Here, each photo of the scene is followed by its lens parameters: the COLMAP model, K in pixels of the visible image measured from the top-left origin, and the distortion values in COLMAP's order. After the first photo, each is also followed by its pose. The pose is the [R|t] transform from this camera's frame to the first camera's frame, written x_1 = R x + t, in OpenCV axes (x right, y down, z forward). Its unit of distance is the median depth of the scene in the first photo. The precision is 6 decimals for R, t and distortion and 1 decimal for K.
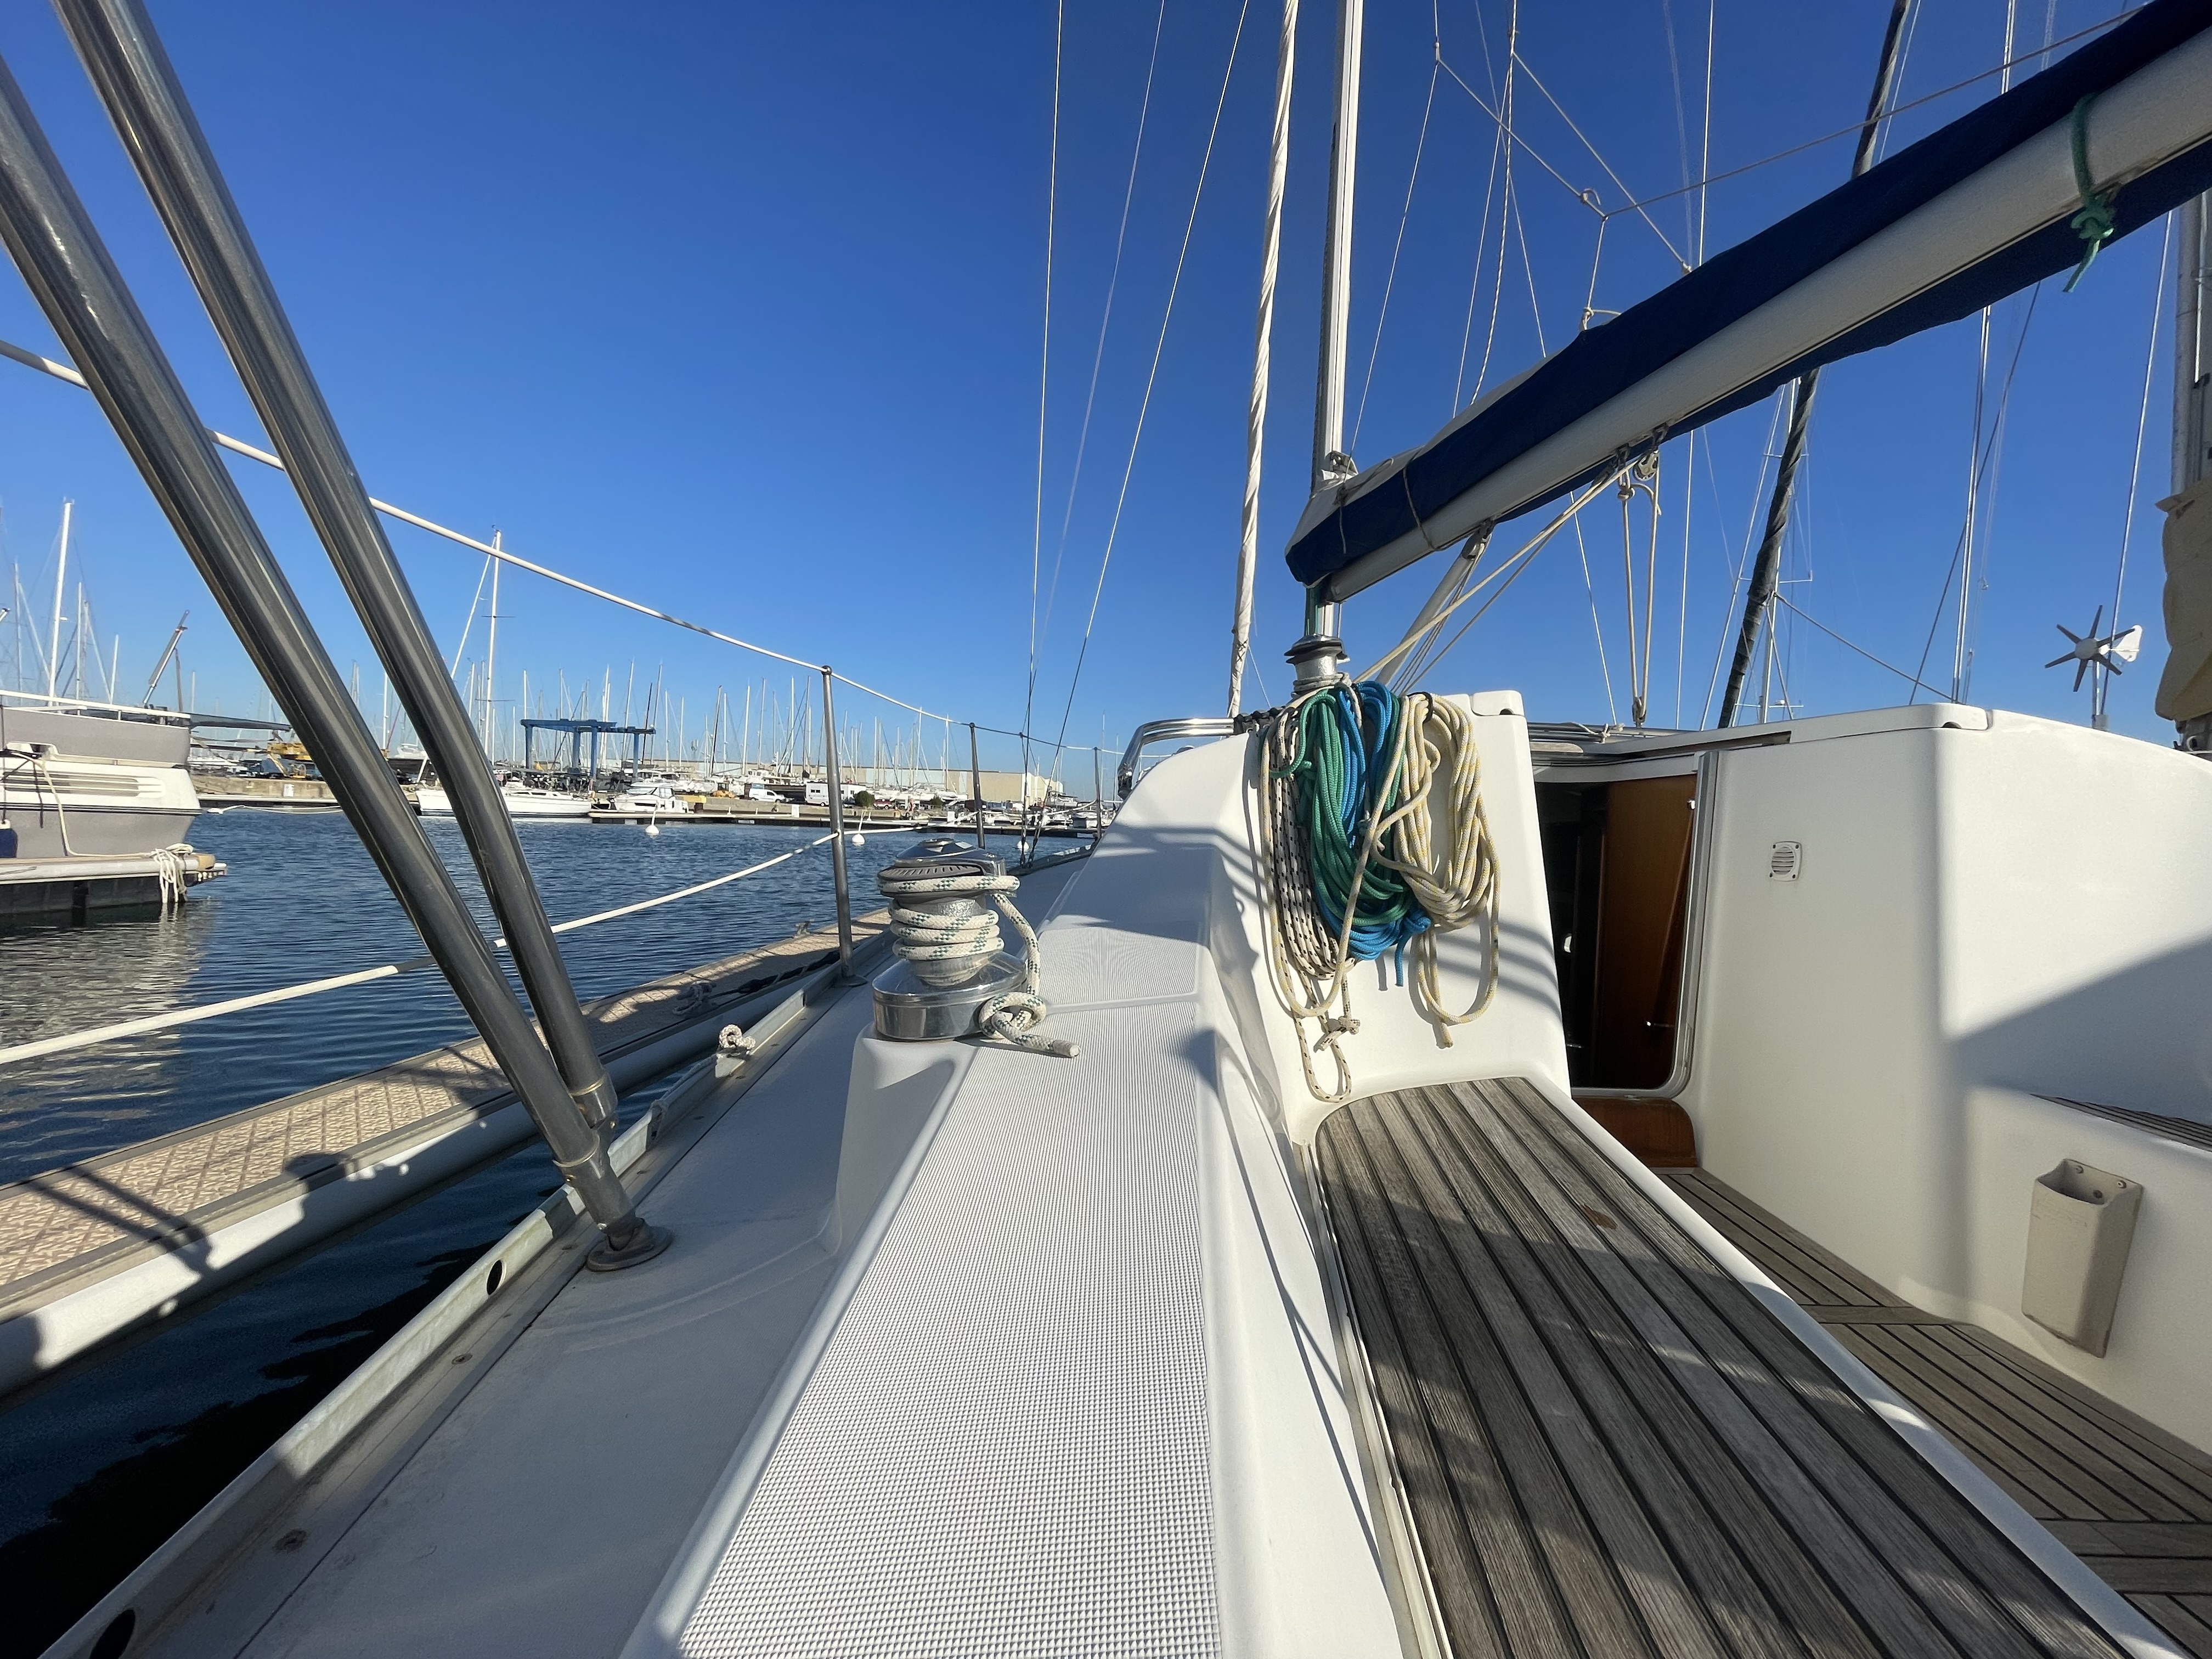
lens RADIAL K [[932.0, 0, 1101.3], [0, 932.0, 822.2], [0, 0, 1]] dist [-0.005585, 0.000160]
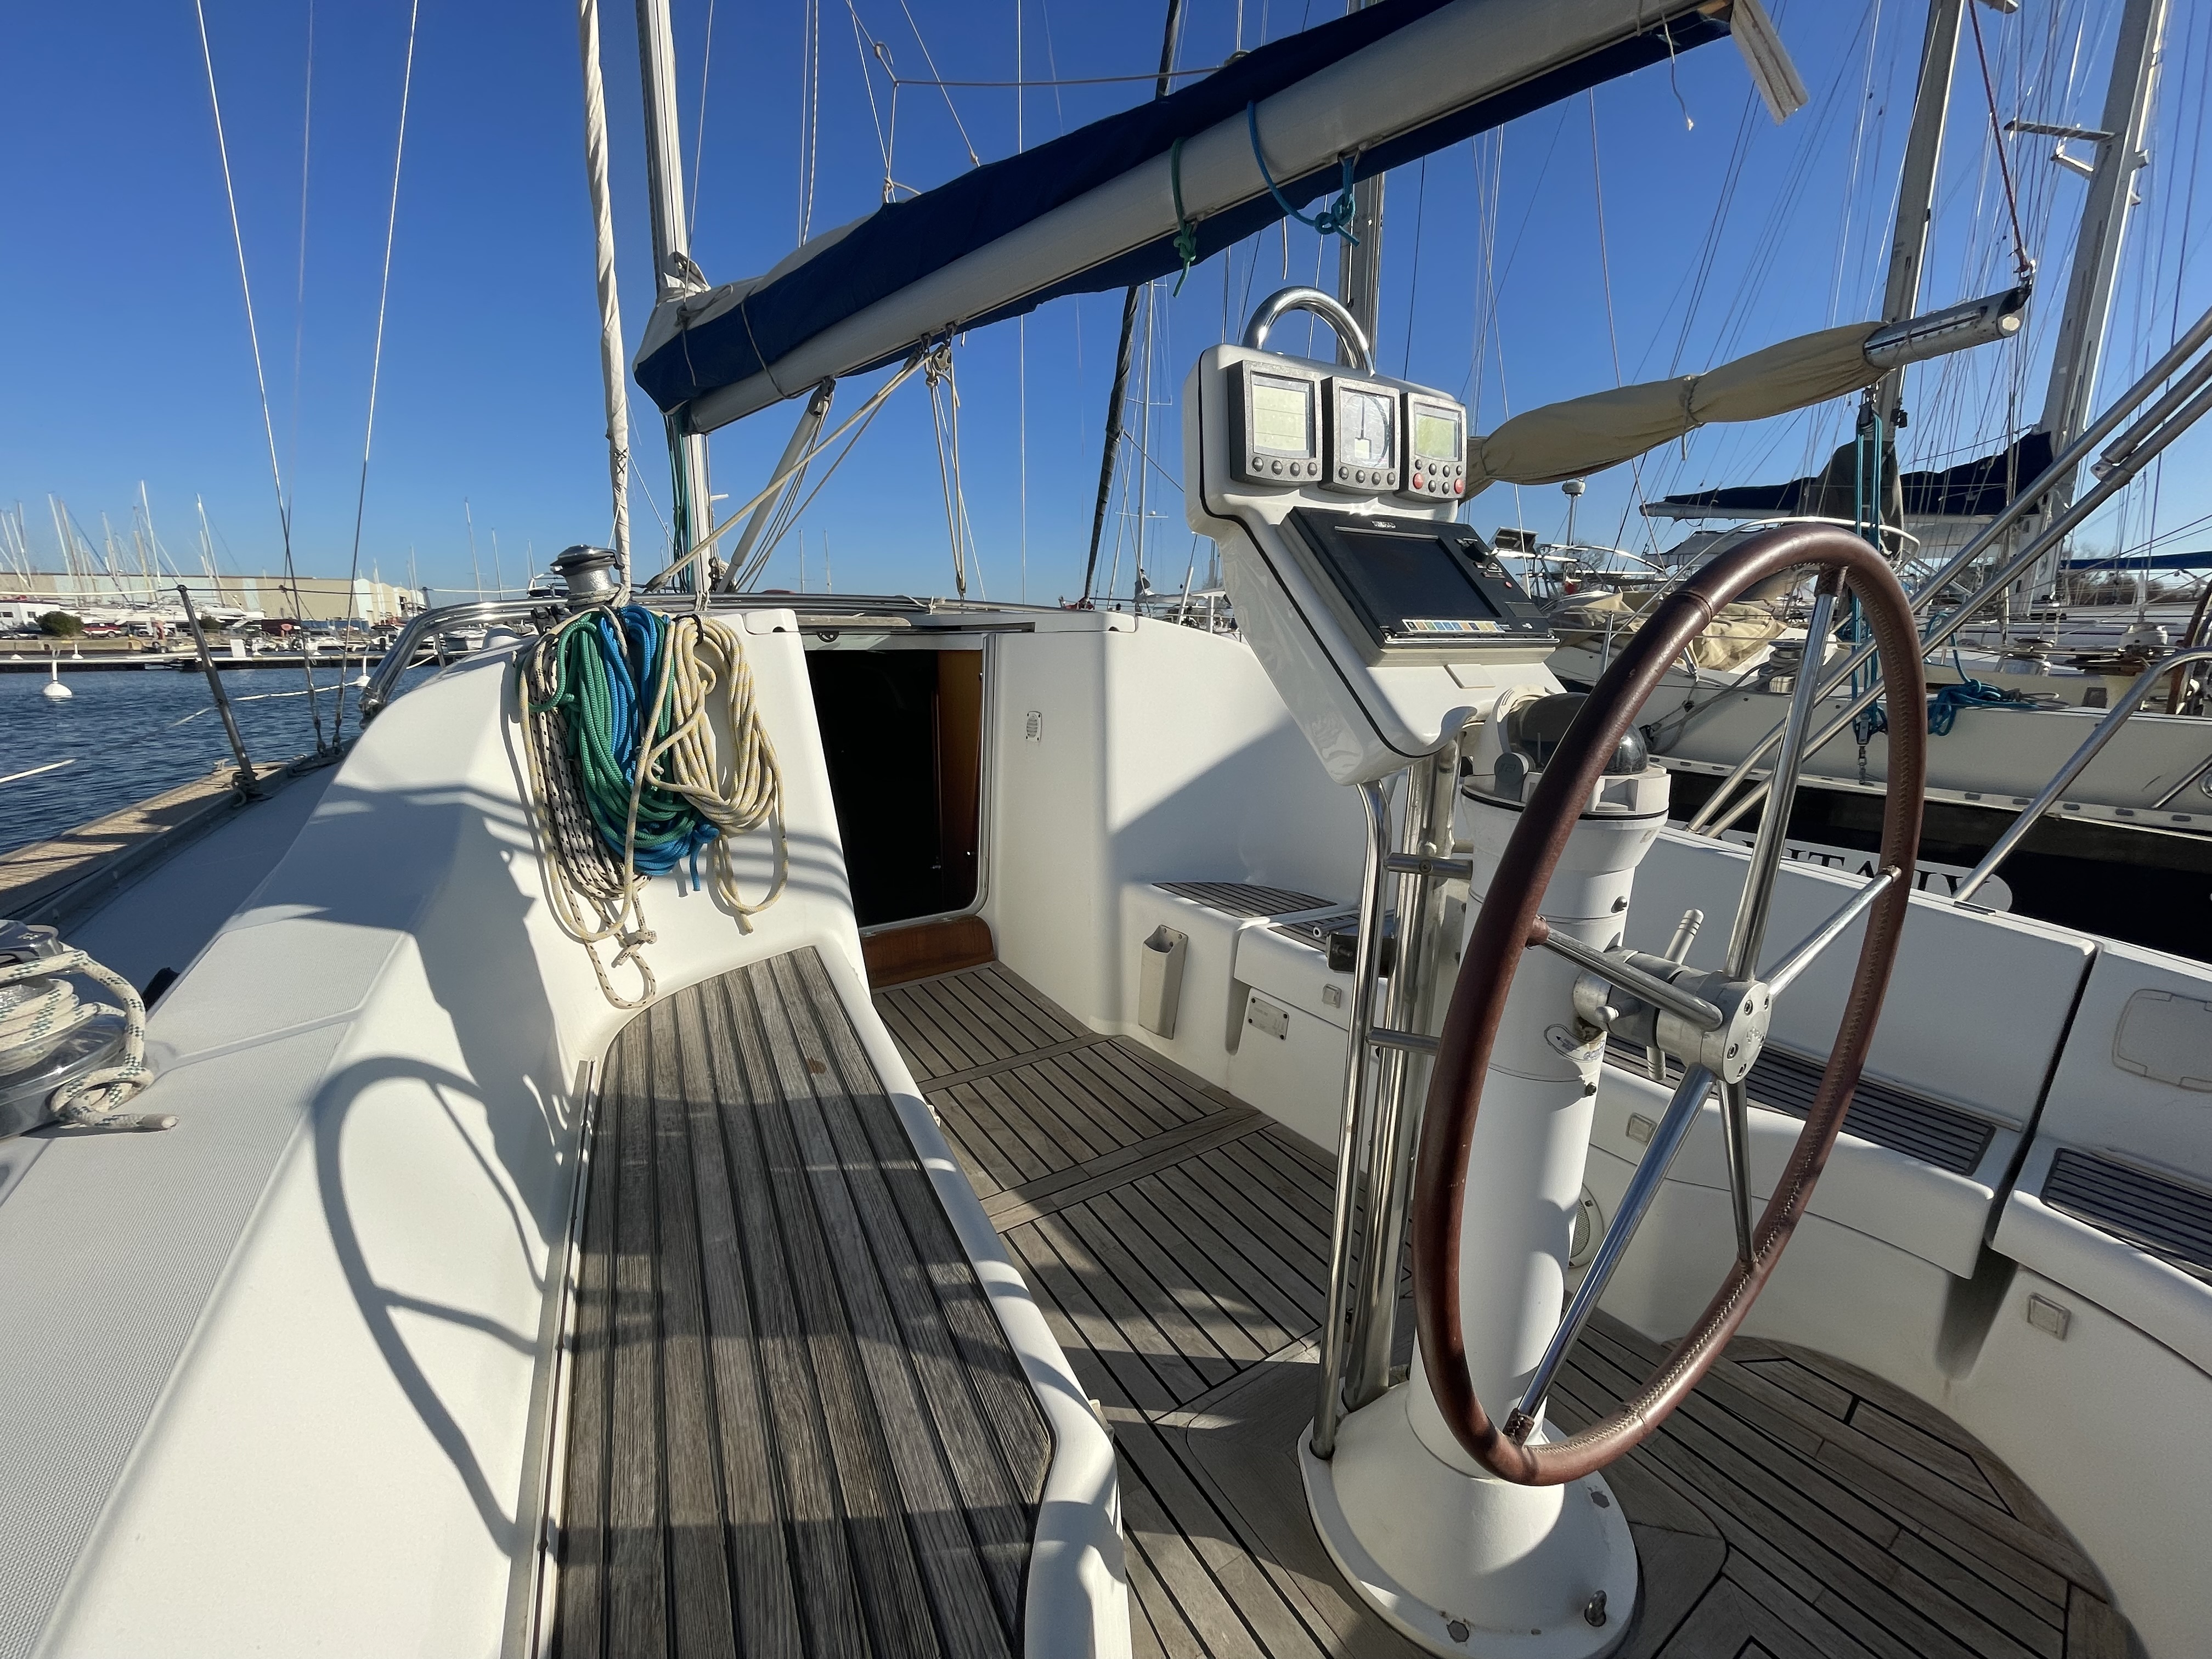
lens RADIAL K [[919.5, 0, 1131.8], [0, 919.5, 818.1], [0, 0, 1]] dist [0.011428, -0.005836]
pose [[0.825475, -0.146478, 0.545101, 0.159701], [0.035130, 0.977200, 0.209392, -0.123095], [-0.563344, -0.153699, 0.811800, -0.183219]]
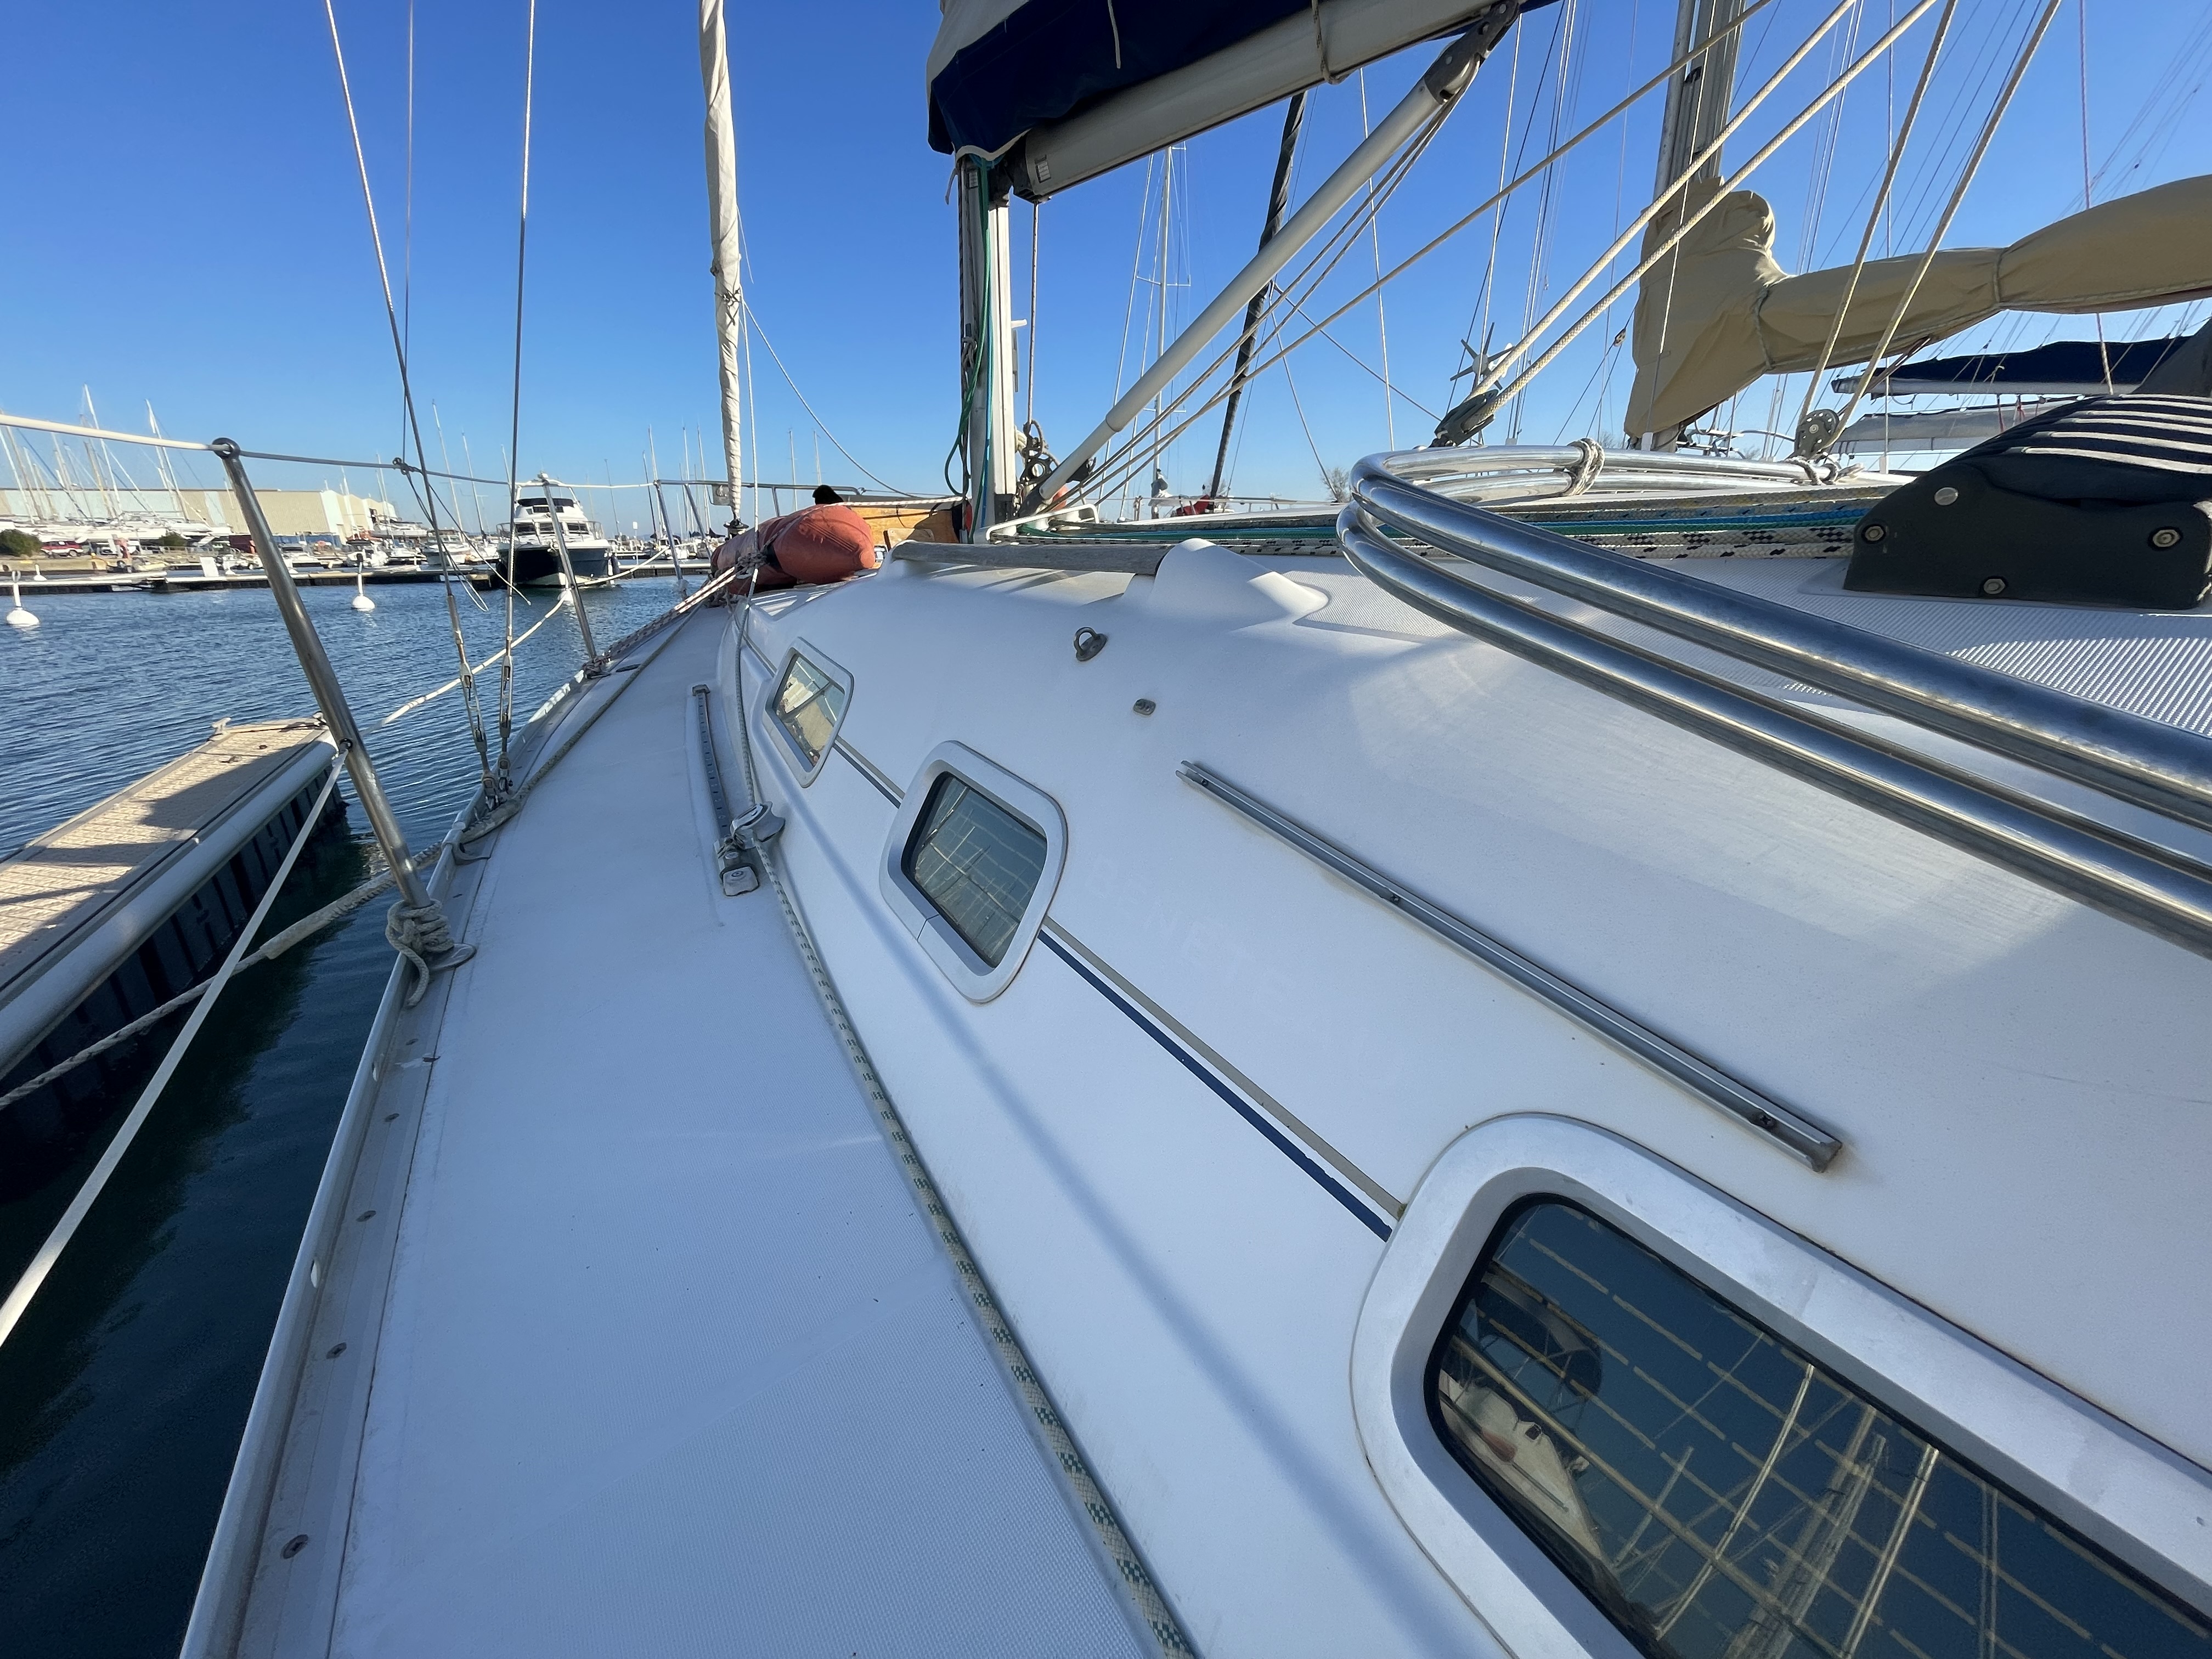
lens RADIAL K [[937.0, 0, 1167.0], [0, 937.0, 827.5], [0, 0, 1]] dist [-0.009948, 0.000333]
pose [[0.811702, -0.212268, 0.544134, -0.210203], [0.042433, 0.950592, 0.307529, -0.161384], [-0.582528, -0.226533, 0.780605, 1.459520]]
